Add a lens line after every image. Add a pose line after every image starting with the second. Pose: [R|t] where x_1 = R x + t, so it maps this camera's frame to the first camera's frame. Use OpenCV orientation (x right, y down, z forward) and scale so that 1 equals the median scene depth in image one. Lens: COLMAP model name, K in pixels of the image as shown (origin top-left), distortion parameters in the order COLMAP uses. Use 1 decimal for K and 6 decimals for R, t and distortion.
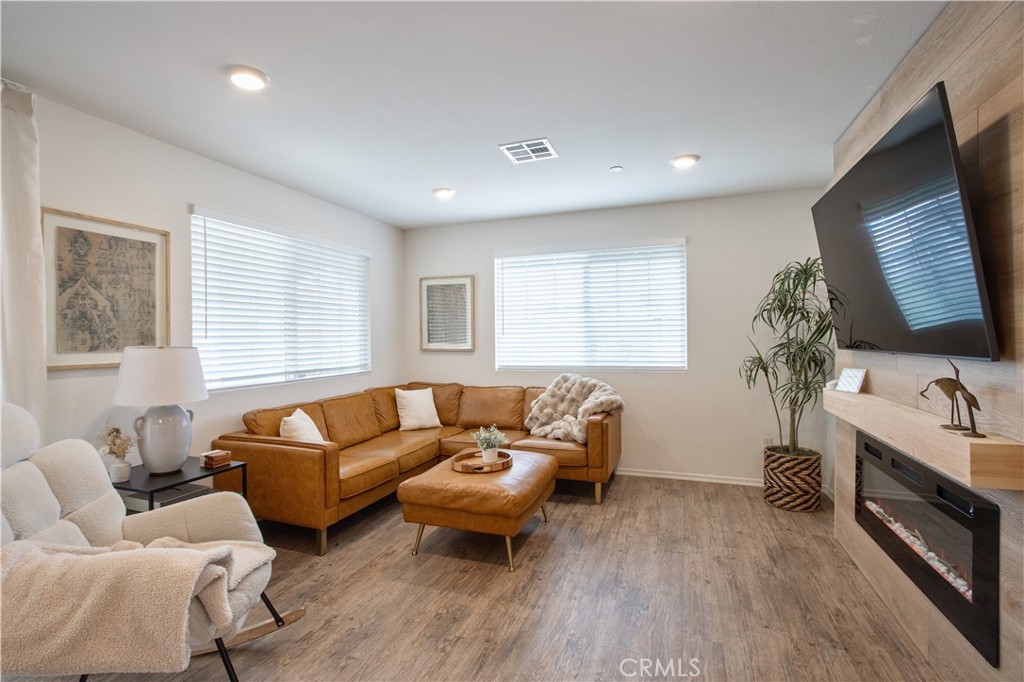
lens RADIAL K [[492.0, 0, 501.8], [0, 492.0, 339.6], [0, 0, 1]] dist [-0.020431, 0.004305]
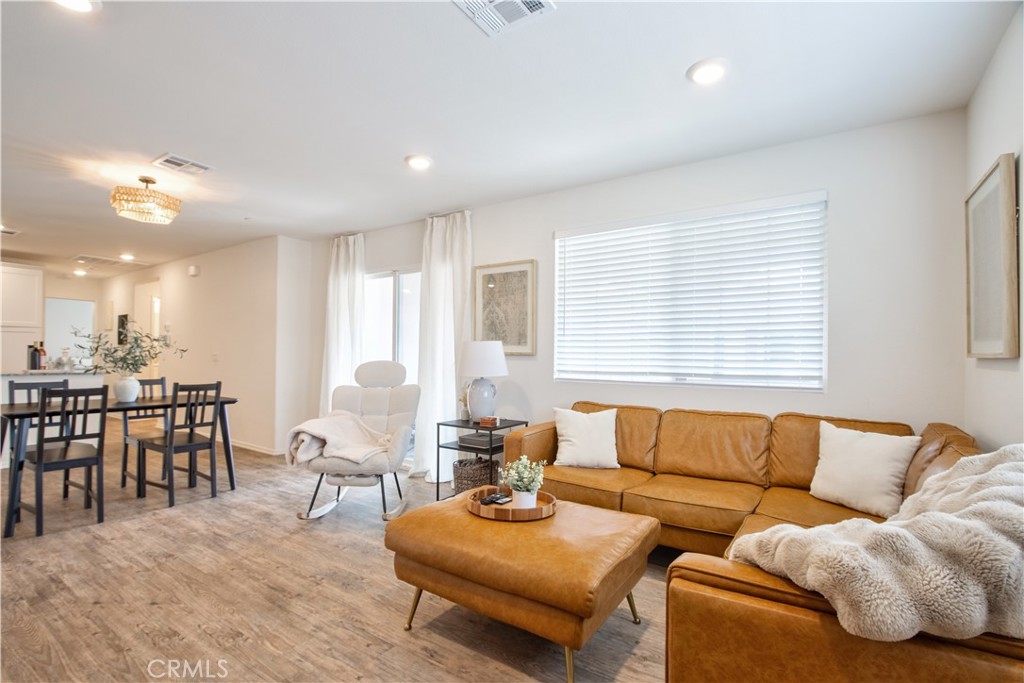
lens RADIAL K [[492.0, 0, 509.1], [0, 492.0, 350.2], [0, 0, 1]] dist [-0.020431, 0.004305]
pose [[-0.251221, -0.006617, -0.967907, 0.754769], [-0.013333, 0.999905, -0.003375, 0.047437], [0.967838, 0.012058, -0.251285, 1.413315]]
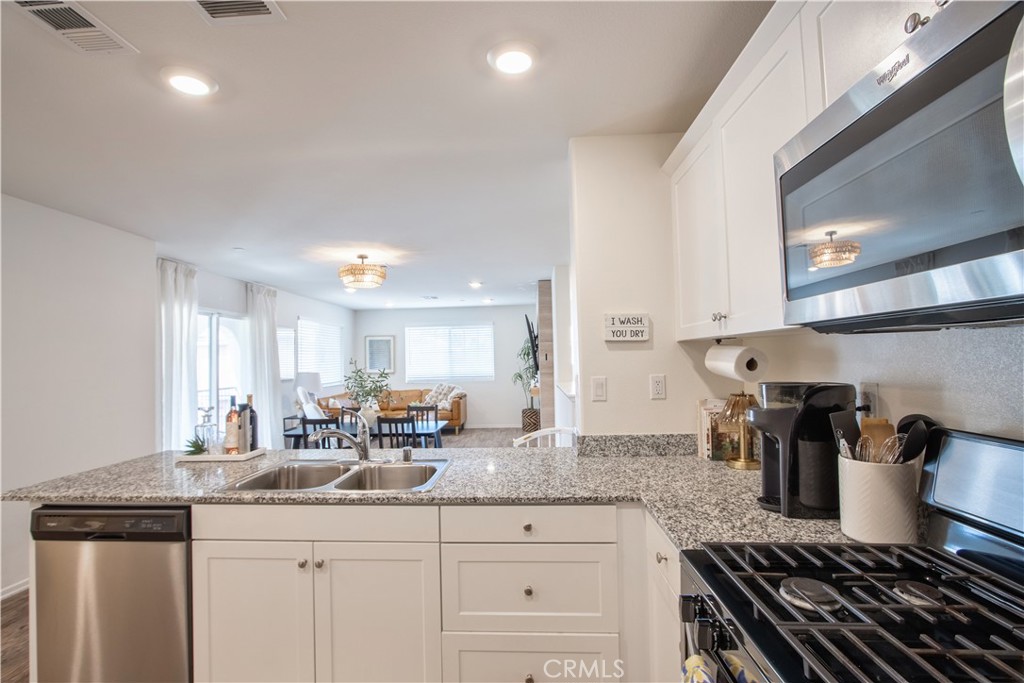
lens RADIAL K [[492.0, 0, 505.1], [0, 492.0, 349.4], [0, 0, 1]] dist [-0.020431, 0.004305]
pose [[0.954624, -0.001694, 0.297807, -0.274969], [0.012181, 0.999369, -0.033362, -0.002442], [-0.297563, 0.035476, 0.954043, -1.291712]]
